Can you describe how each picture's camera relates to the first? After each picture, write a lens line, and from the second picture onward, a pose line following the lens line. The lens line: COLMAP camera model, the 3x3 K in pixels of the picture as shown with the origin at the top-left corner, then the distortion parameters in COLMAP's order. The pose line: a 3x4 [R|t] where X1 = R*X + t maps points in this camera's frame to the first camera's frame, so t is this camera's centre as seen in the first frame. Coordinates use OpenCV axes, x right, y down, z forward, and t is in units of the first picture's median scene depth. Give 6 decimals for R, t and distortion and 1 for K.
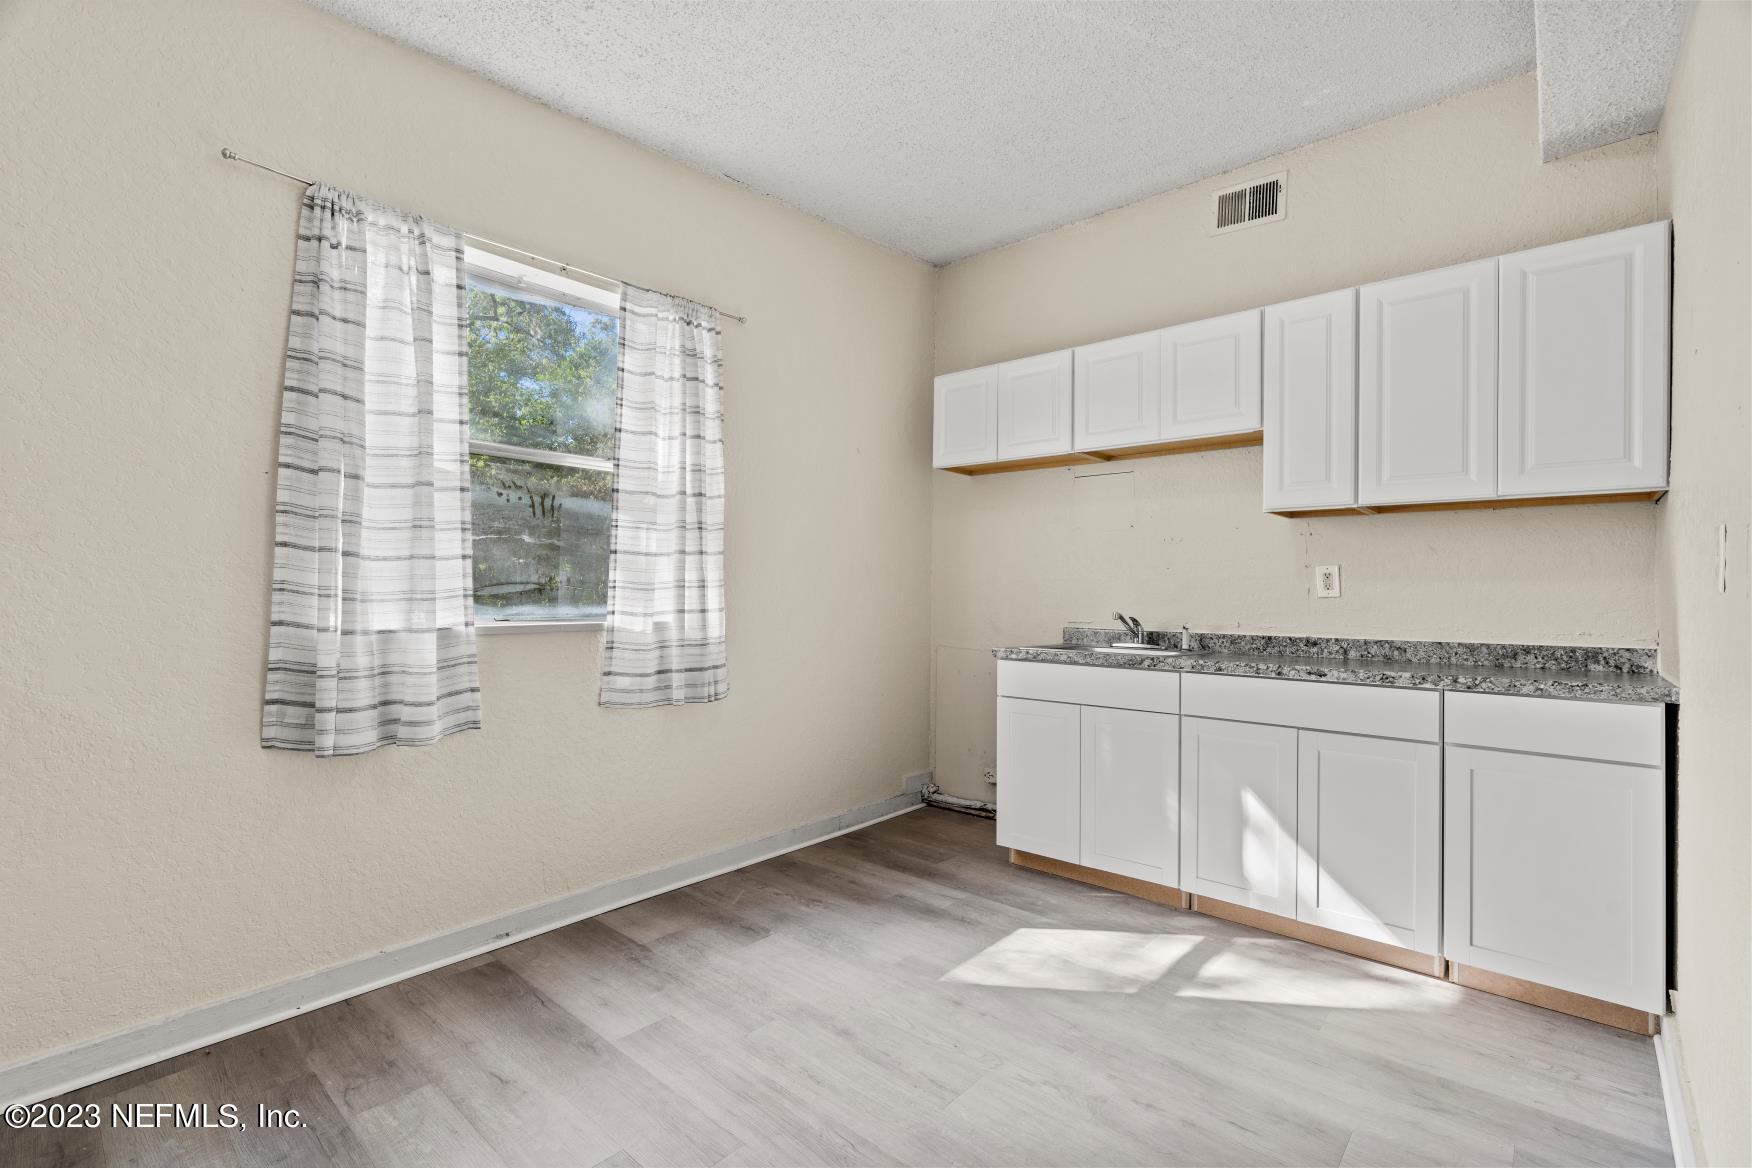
lens RADIAL K [[797.3, 0, 888.7], [0, 797.3, 586.7], [0, 0, 1]] dist [-0.010184, 0.002455]
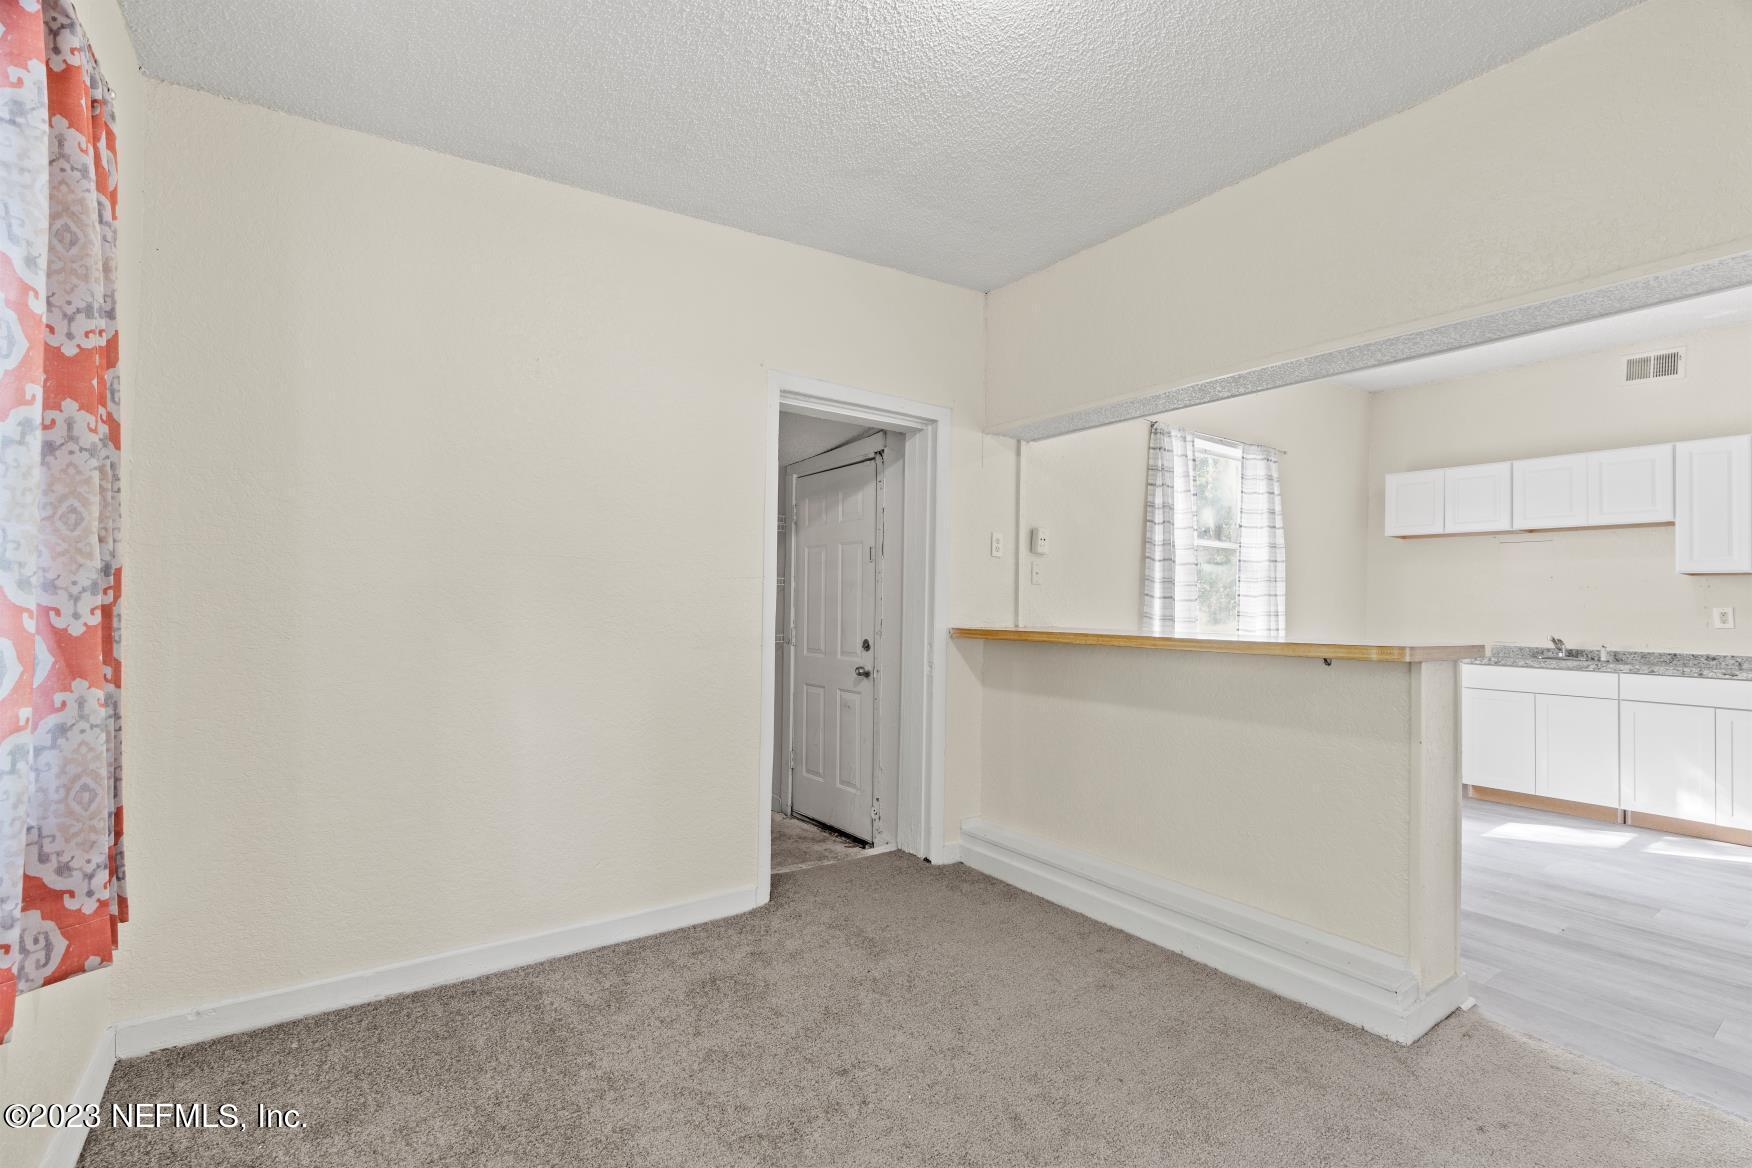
lens RADIAL K [[797.3, 0, 869.2], [0, 797.3, 588.0], [0, 0, 1]] dist [-0.010184, 0.002455]
pose [[0.971946, 0.008665, -0.235044, -0.720665], [-0.012945, 0.999777, -0.016673, -0.019221], [0.234847, 0.019248, 0.971842, -0.905764]]
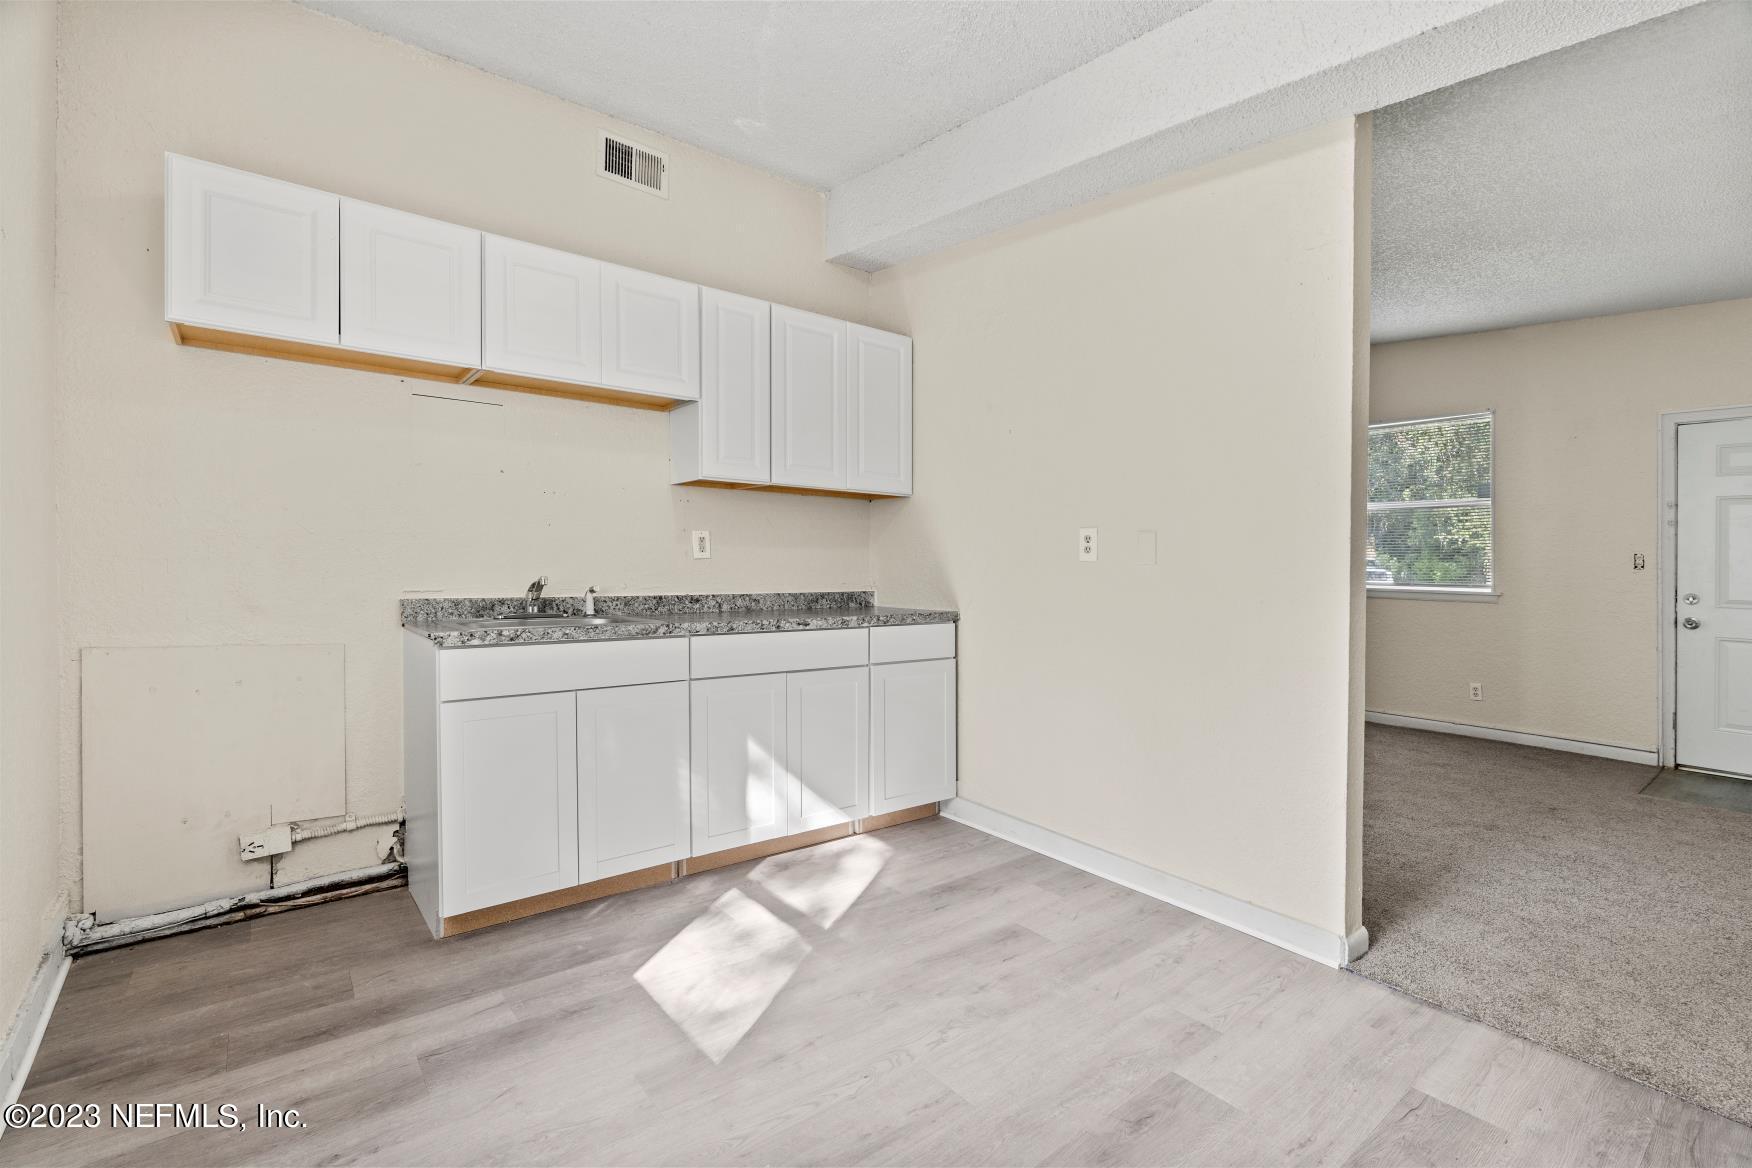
lens RADIAL K [[797.3, 0, 869.5], [0, 797.3, 557.0], [0, 0, 1]] dist [-0.010184, 0.002455]
pose [[0.175177, 0.001445, 0.984536, -0.537848], [-0.018366, 0.999830, 0.001800, 0.004658], [-0.984366, -0.018397, 0.175174, 0.594038]]
